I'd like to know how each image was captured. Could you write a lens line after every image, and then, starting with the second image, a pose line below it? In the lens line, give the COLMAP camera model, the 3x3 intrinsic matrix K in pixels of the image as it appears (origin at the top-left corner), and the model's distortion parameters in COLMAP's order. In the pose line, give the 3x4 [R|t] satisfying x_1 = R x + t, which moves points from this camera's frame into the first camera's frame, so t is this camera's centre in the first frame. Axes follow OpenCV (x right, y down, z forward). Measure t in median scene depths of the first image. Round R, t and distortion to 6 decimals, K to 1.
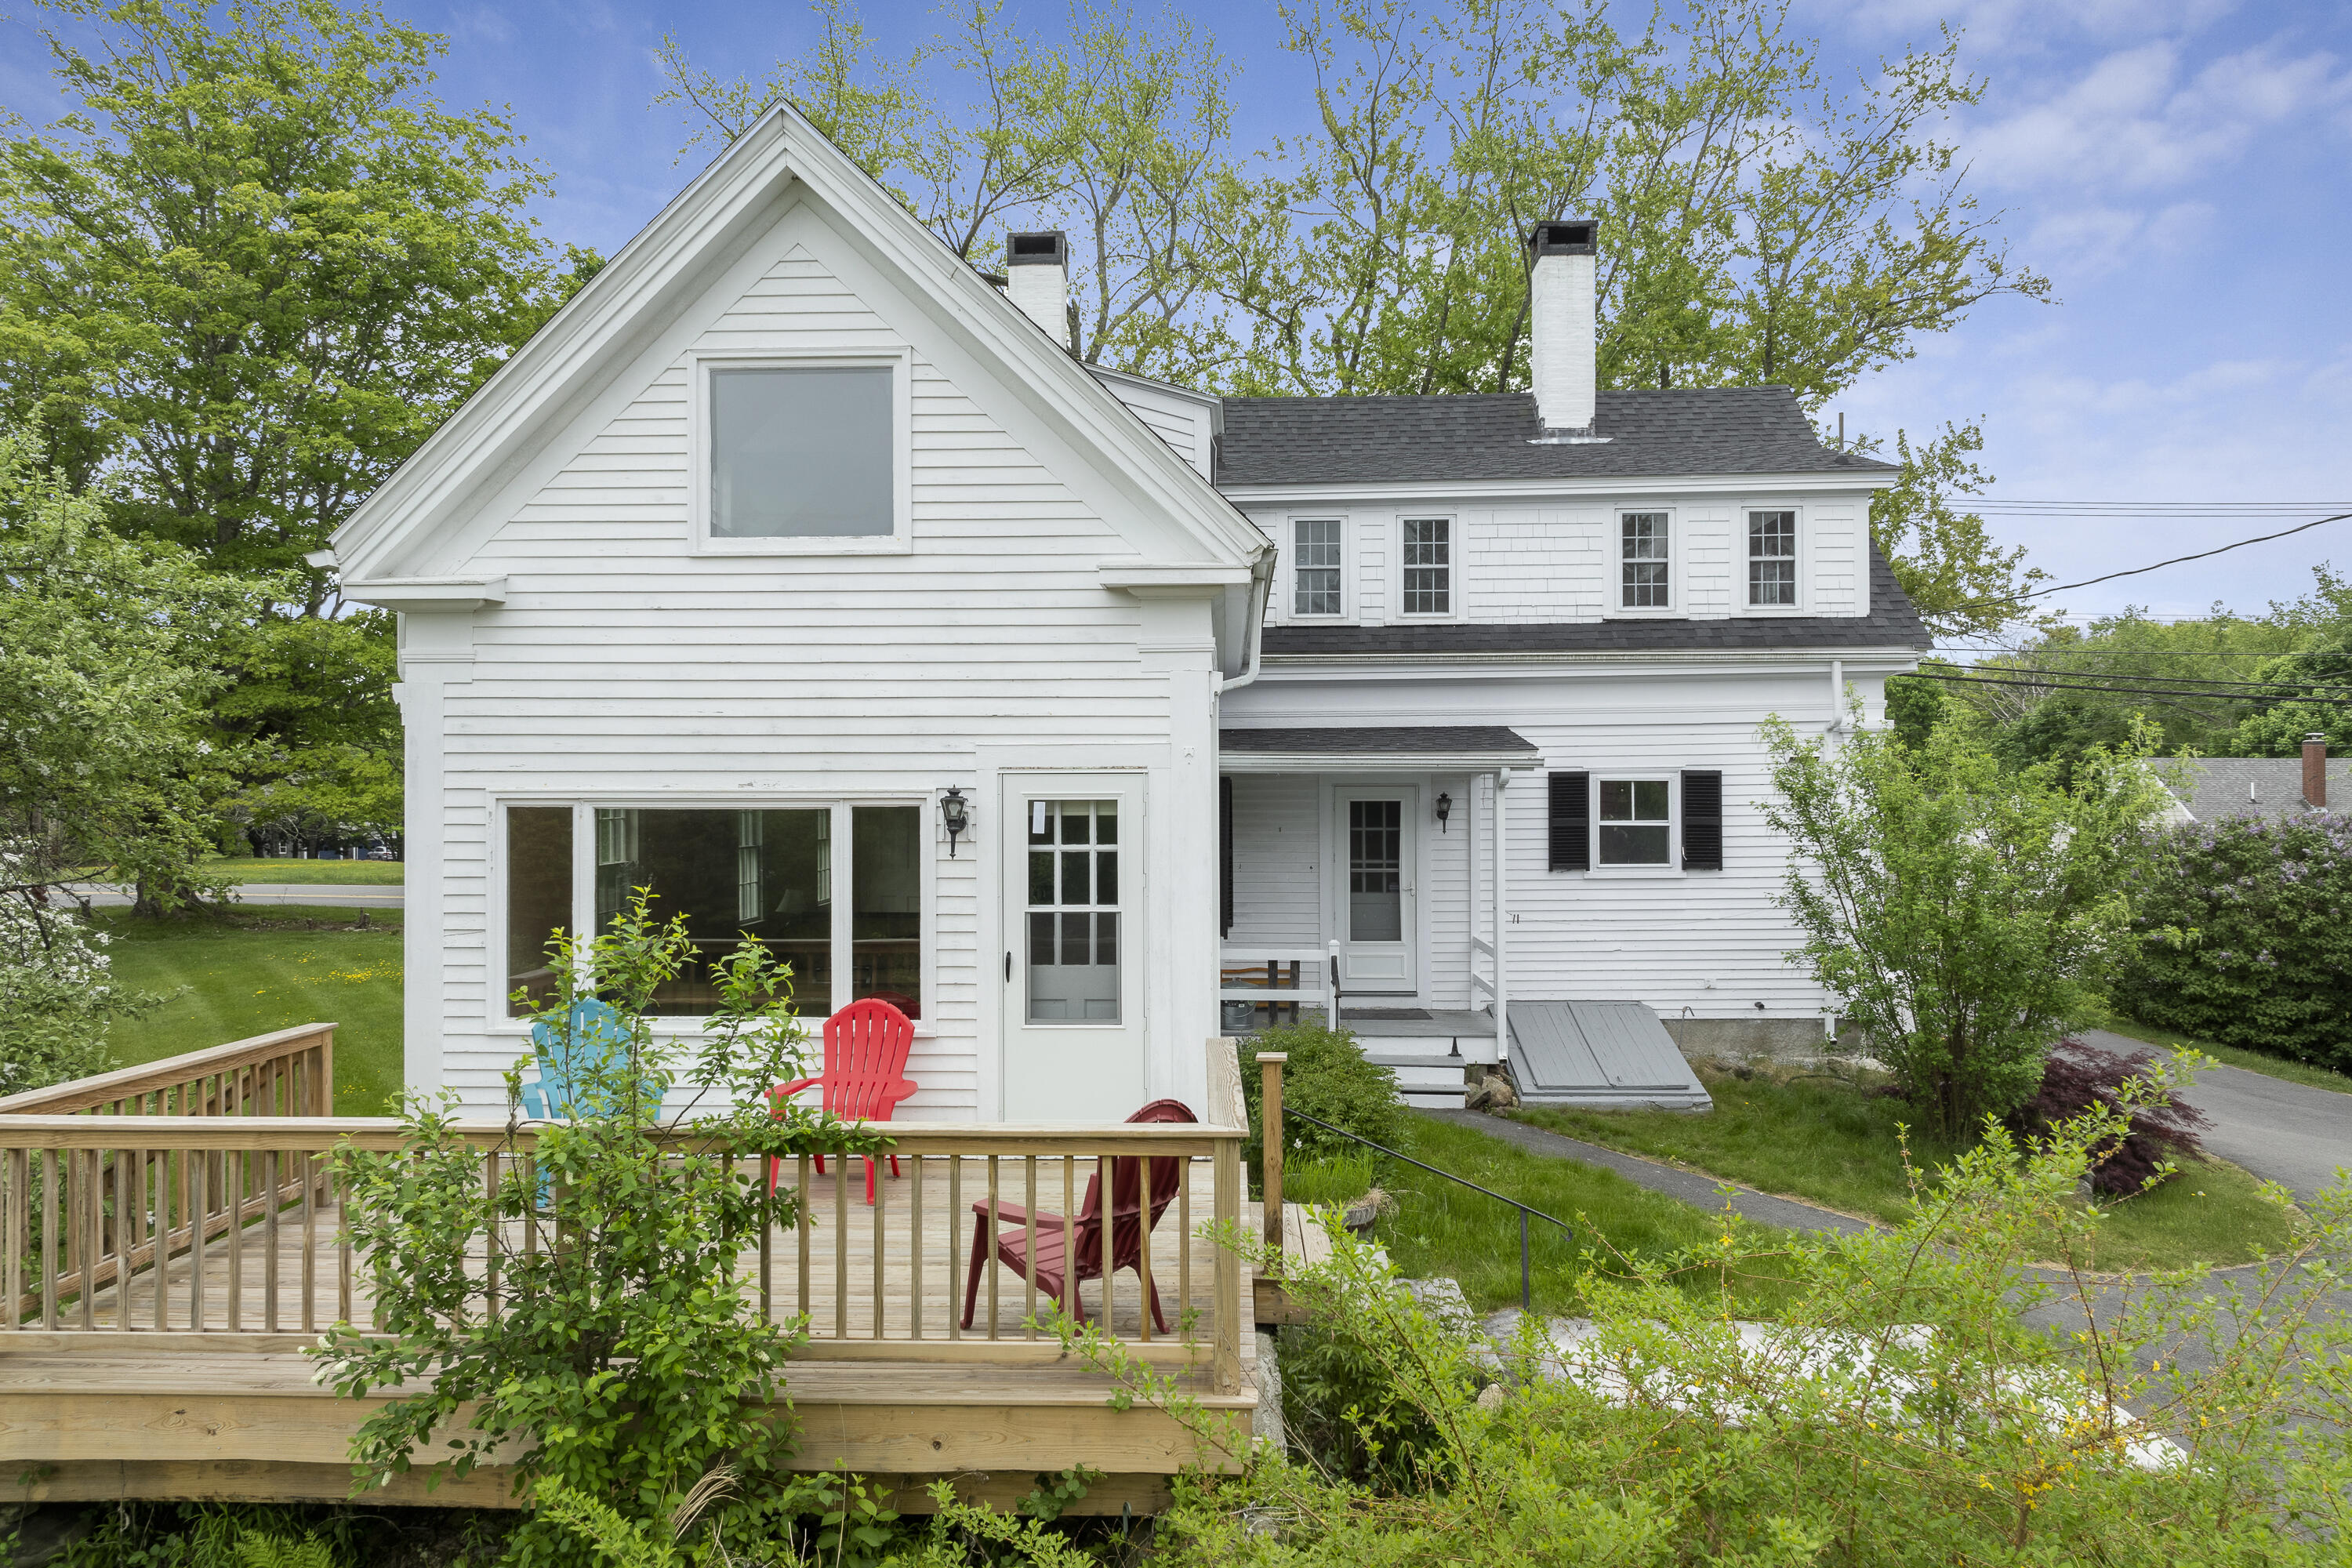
lens RADIAL K [[1619.8, 0, 1176.0], [0, 1619.8, 784.0], [0, 0, 1]] dist [-0.008041, 0.006821]
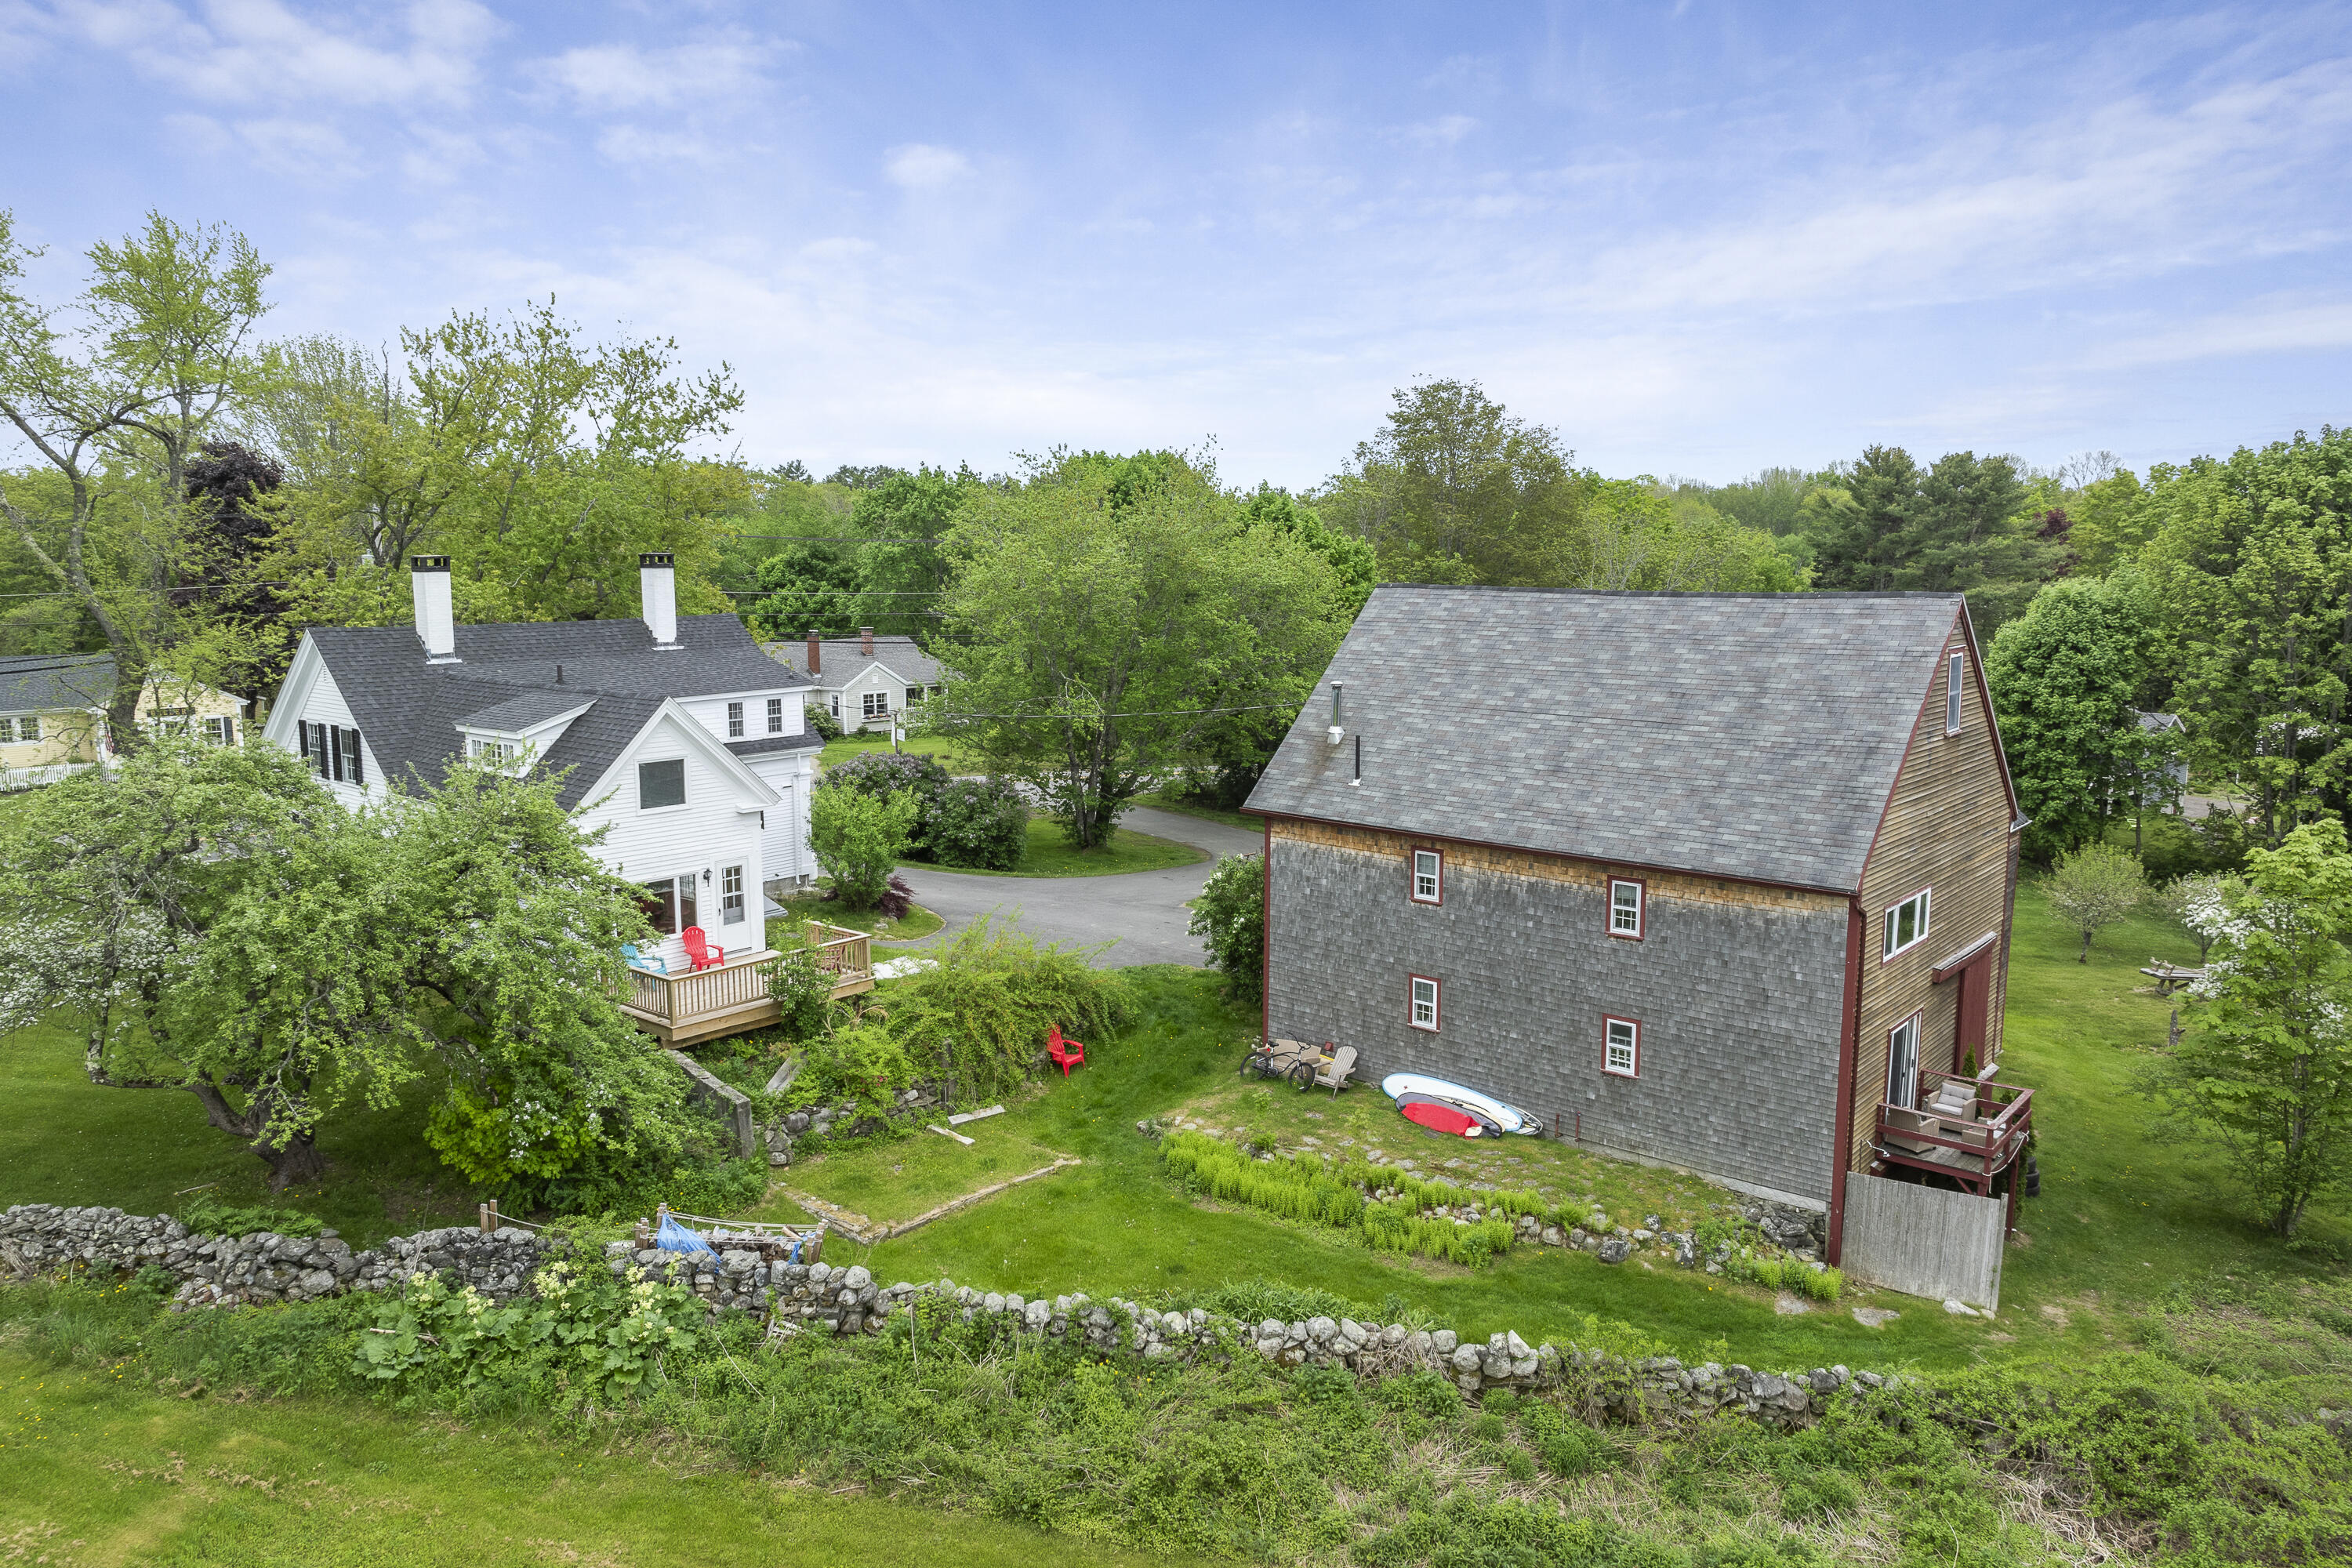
lens RADIAL K [[1619.8, 0, 1176.0], [0, 1619.8, 784.0], [0, 0, 1]] dist [-0.008041, 0.006821]
pose [[0.621797, -0.109552, 0.775478, -1.302112], [-0.013208, 0.988561, 0.150245, -0.426930], [-0.783067, -0.103665, 0.613237, -1.194237]]
